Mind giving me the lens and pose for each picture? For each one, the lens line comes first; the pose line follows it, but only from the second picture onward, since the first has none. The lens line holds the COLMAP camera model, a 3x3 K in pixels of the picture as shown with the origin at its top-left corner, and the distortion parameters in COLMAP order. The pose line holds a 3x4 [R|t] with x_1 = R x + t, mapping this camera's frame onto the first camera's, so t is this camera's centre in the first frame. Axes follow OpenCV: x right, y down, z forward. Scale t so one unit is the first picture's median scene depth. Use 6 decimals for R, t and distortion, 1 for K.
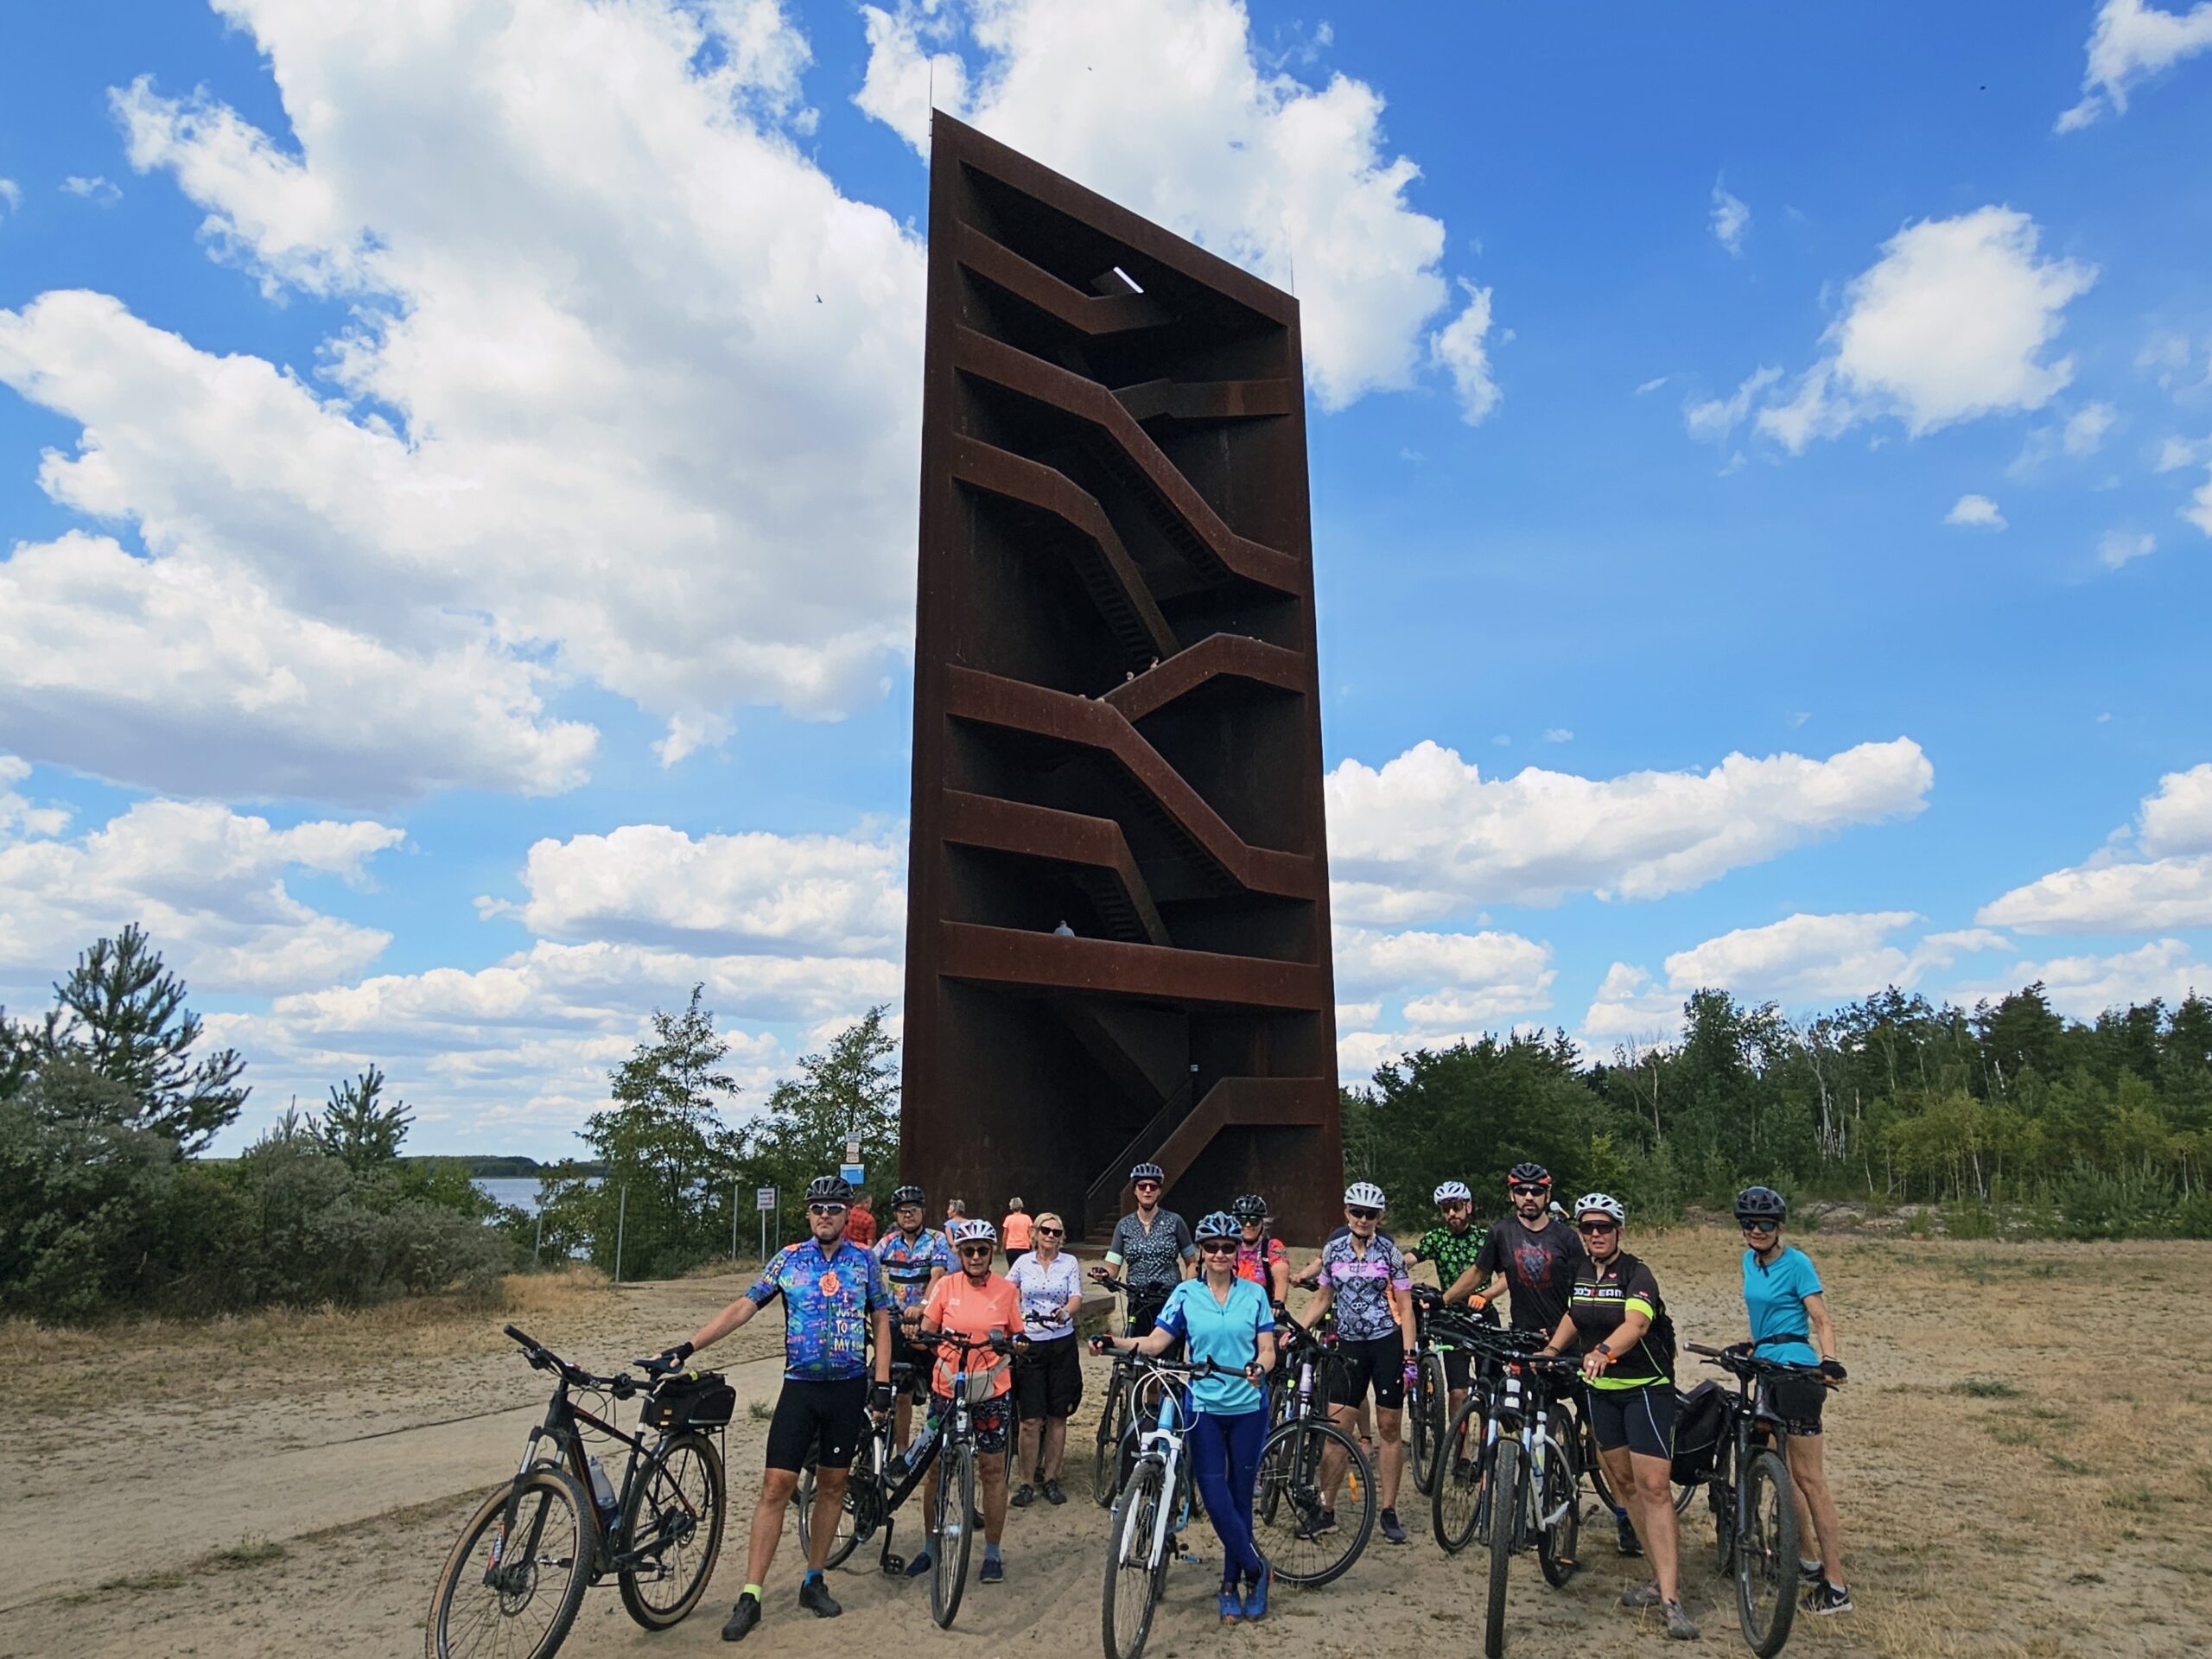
lens RADIAL K [[1294.1, 0, 1106.0], [0, 1294.1, 829.5], [0, 0, 1]] dist [-0.000713, -0.001162]
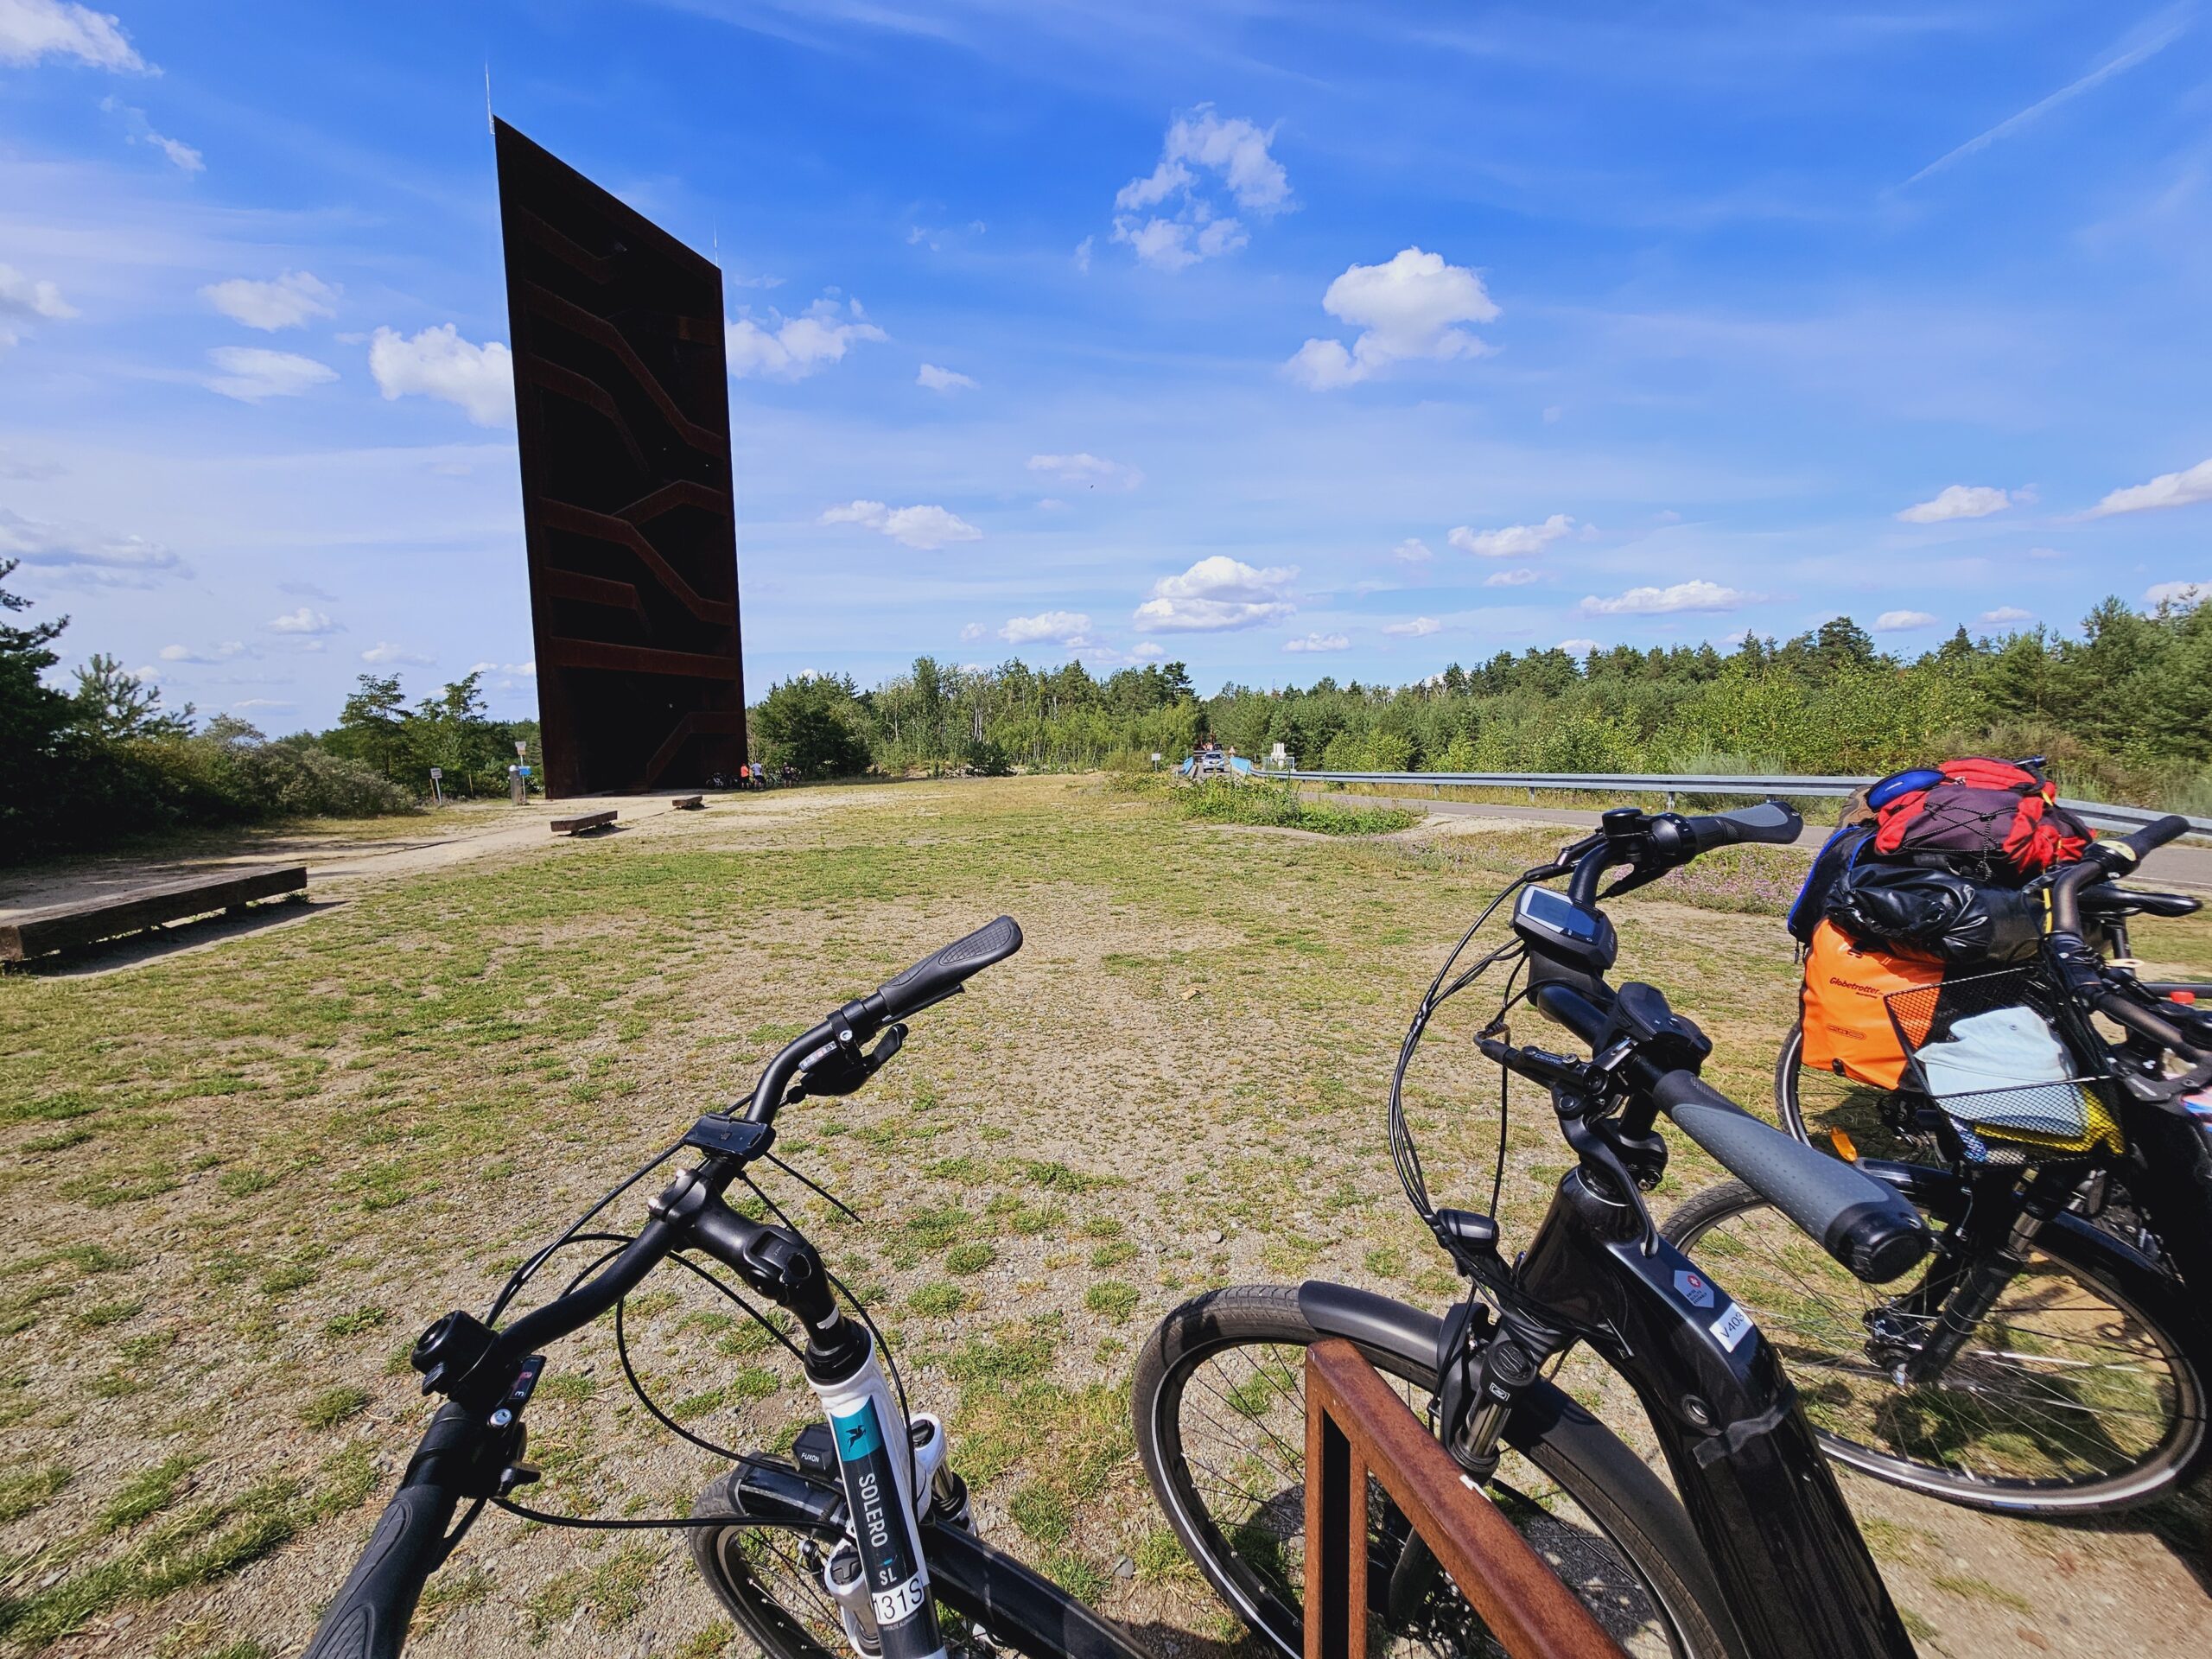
lens RADIAL K [[892.2, 0, 1068.6], [0, 892.2, 834.2], [0, 0, 1]] dist [-0.002158, -0.000323]
pose [[0.839737, -0.062389, 0.539398, -0.166493], [-0.126045, 0.943846, 0.305396, -0.128150], [-0.528162, -0.324441, 0.784718, -0.476806]]
